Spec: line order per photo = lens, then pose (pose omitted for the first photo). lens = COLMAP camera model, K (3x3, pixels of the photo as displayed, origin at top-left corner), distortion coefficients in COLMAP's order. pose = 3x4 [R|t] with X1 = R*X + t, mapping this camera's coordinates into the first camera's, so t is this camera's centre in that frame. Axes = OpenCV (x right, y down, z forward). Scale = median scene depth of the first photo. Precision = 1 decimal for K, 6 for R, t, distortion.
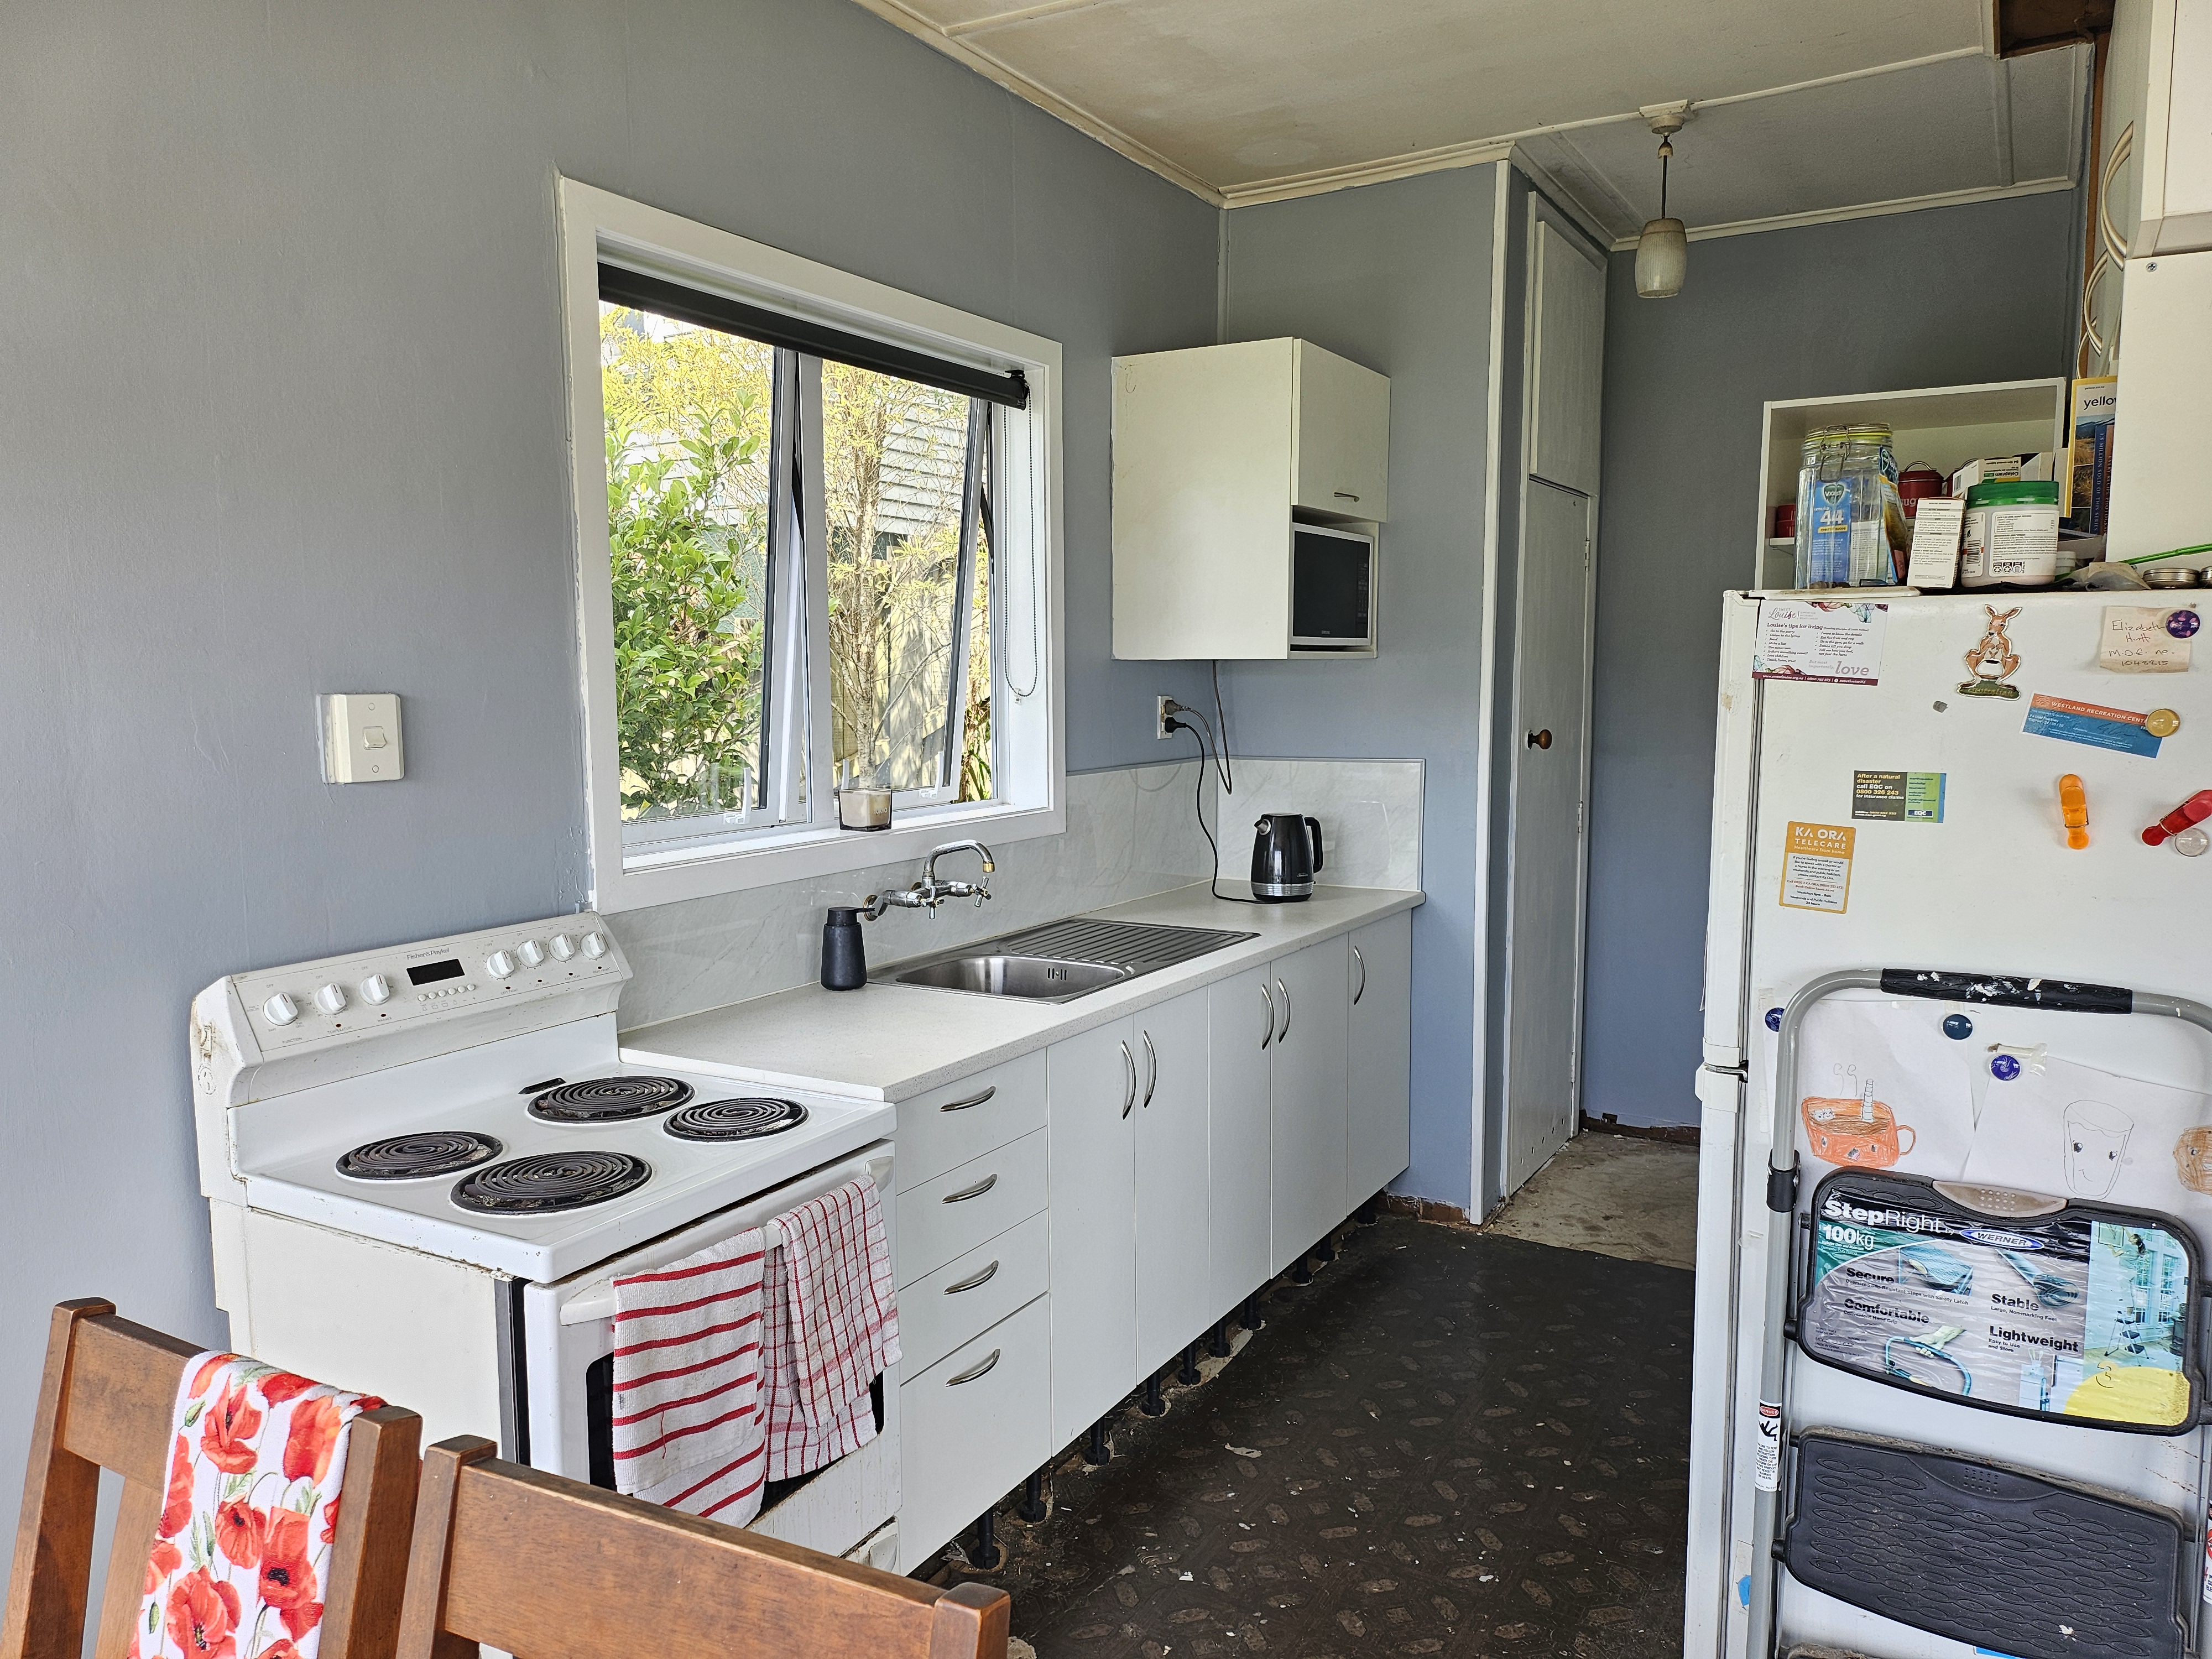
lens RADIAL K [[1586.5, 0, 1097.3], [0, 1586.5, 826.0], [0, 0, 1]] dist [0.006365, 0.001677]
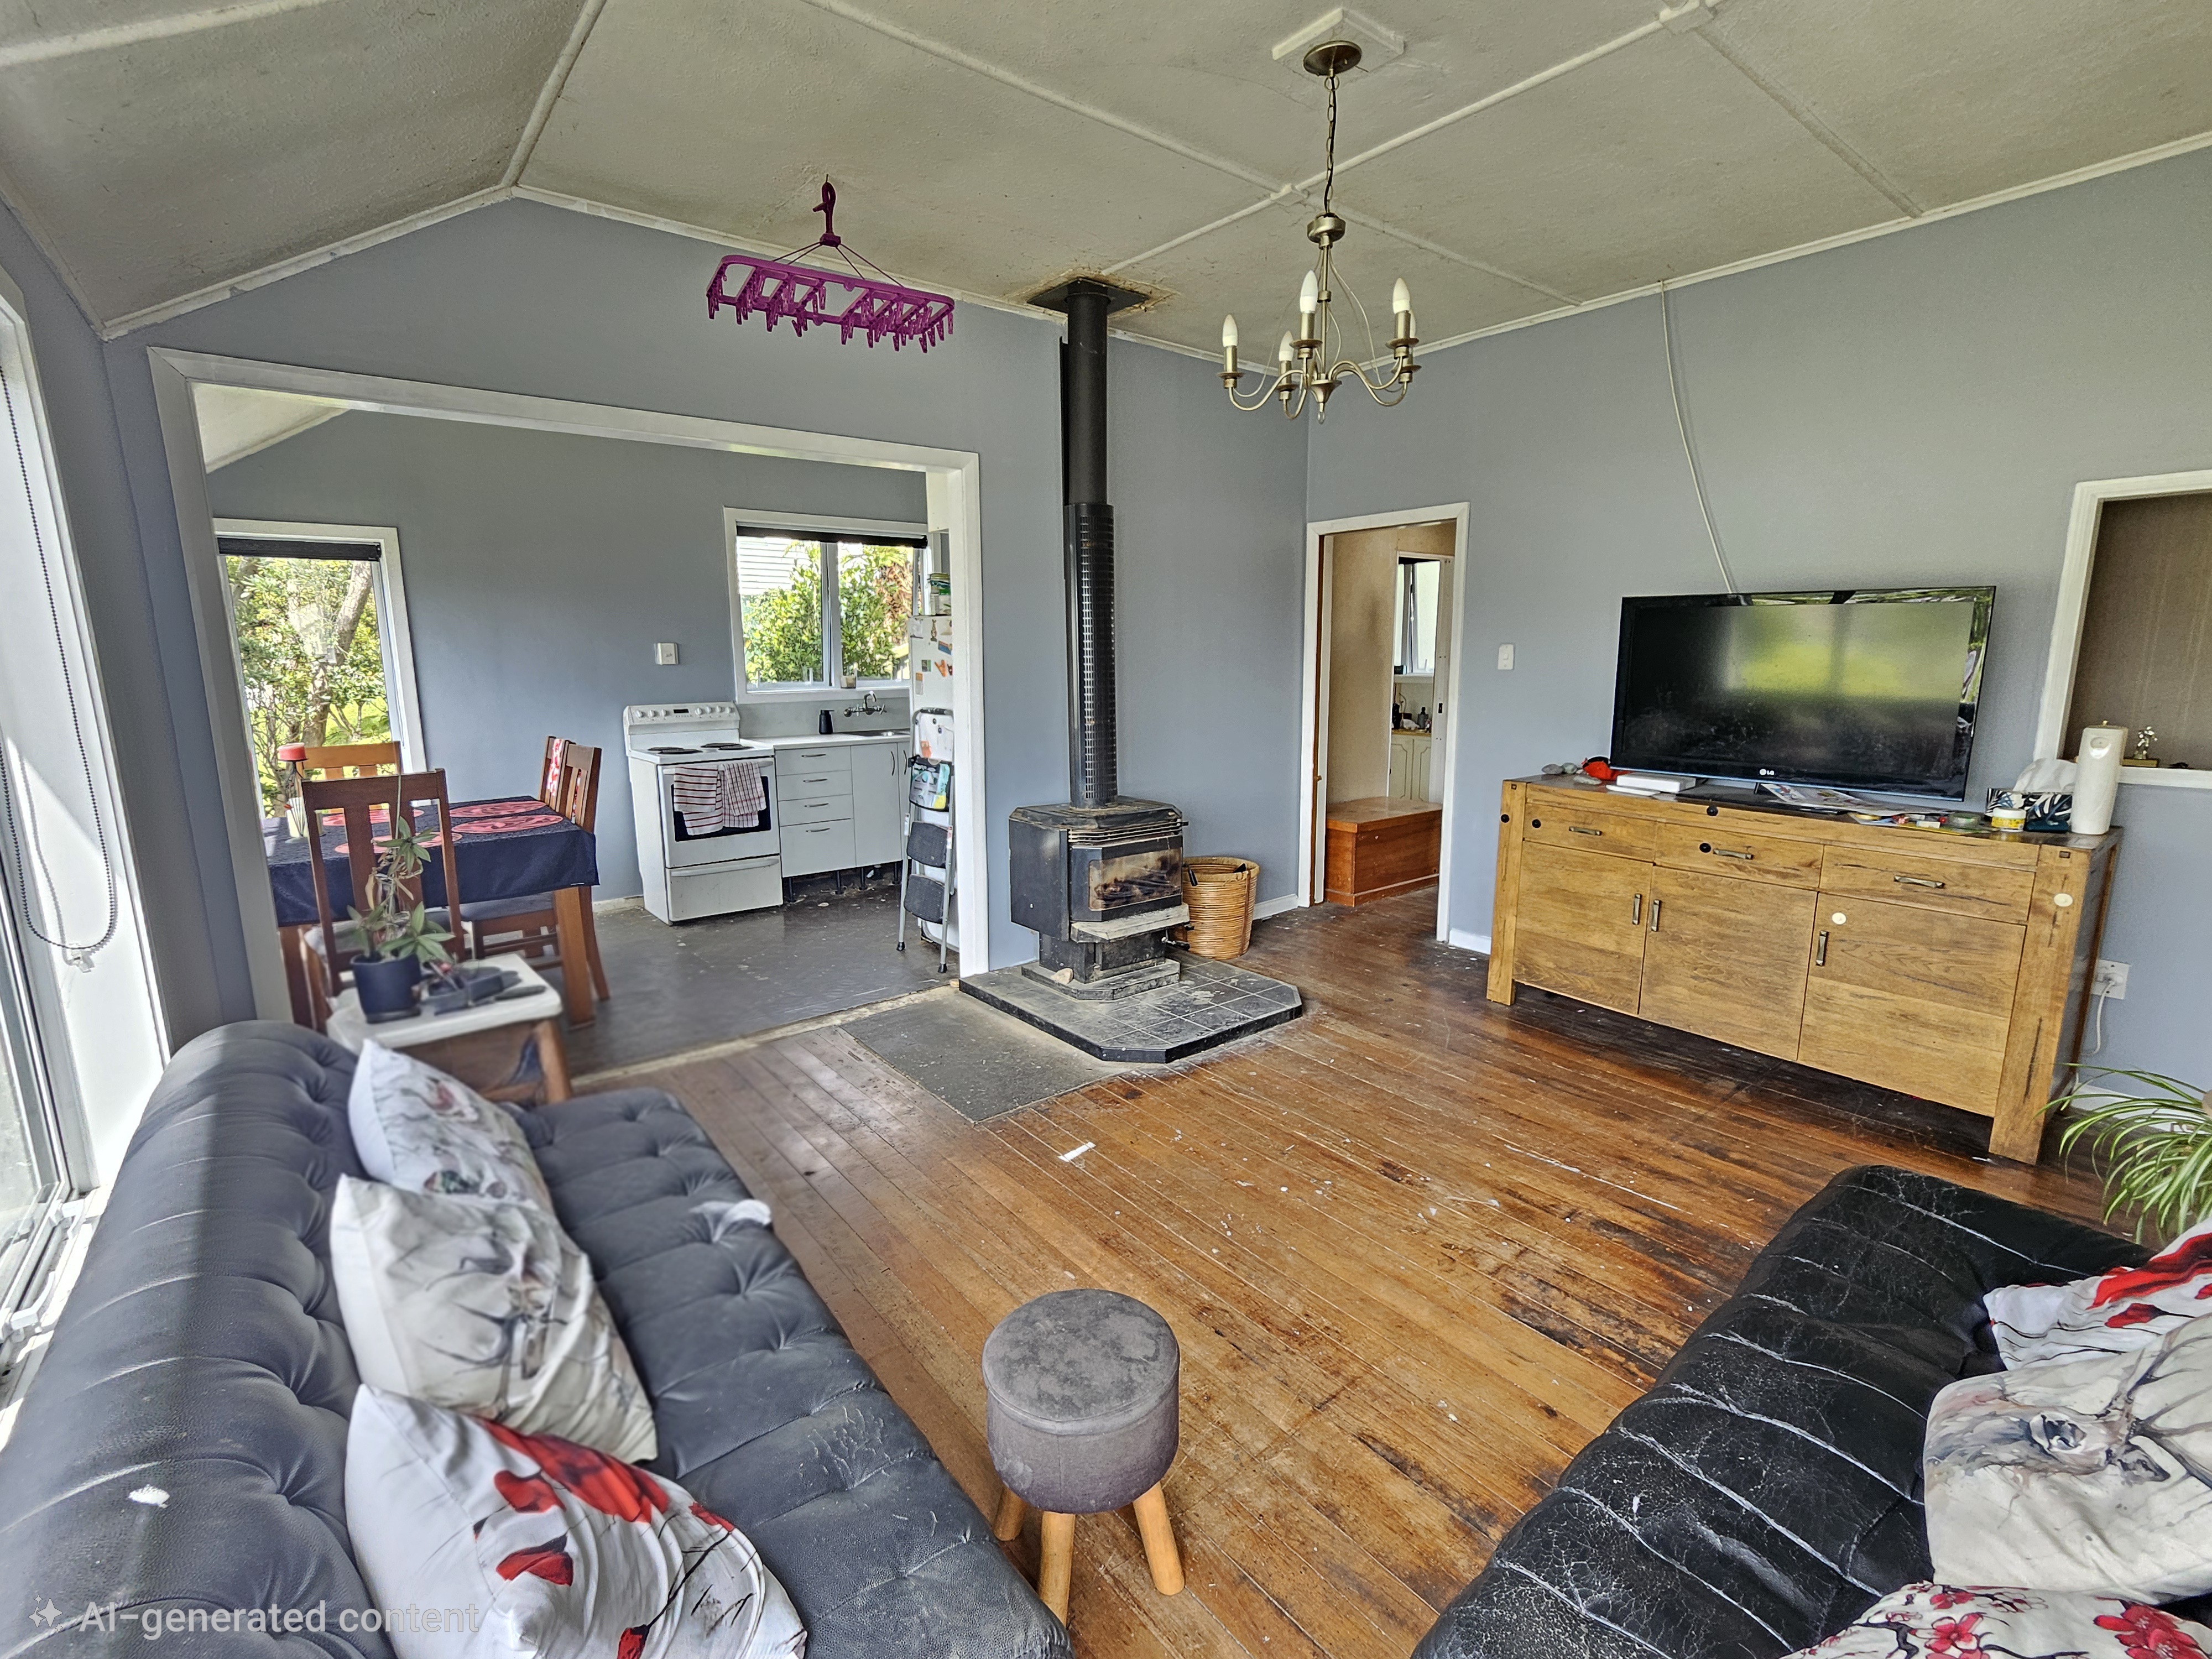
lens RADIAL K [[992.0, 0, 1115.9], [0, 992.0, 830.6], [0, 0, 1]] dist [0.000970, 0.000137]
pose [[0.940092, 0.061475, -0.335331, 1.567813], [-0.034912, 0.995796, 0.084680, 0.146487], [0.339128, -0.067900, 0.938287, -1.083691]]
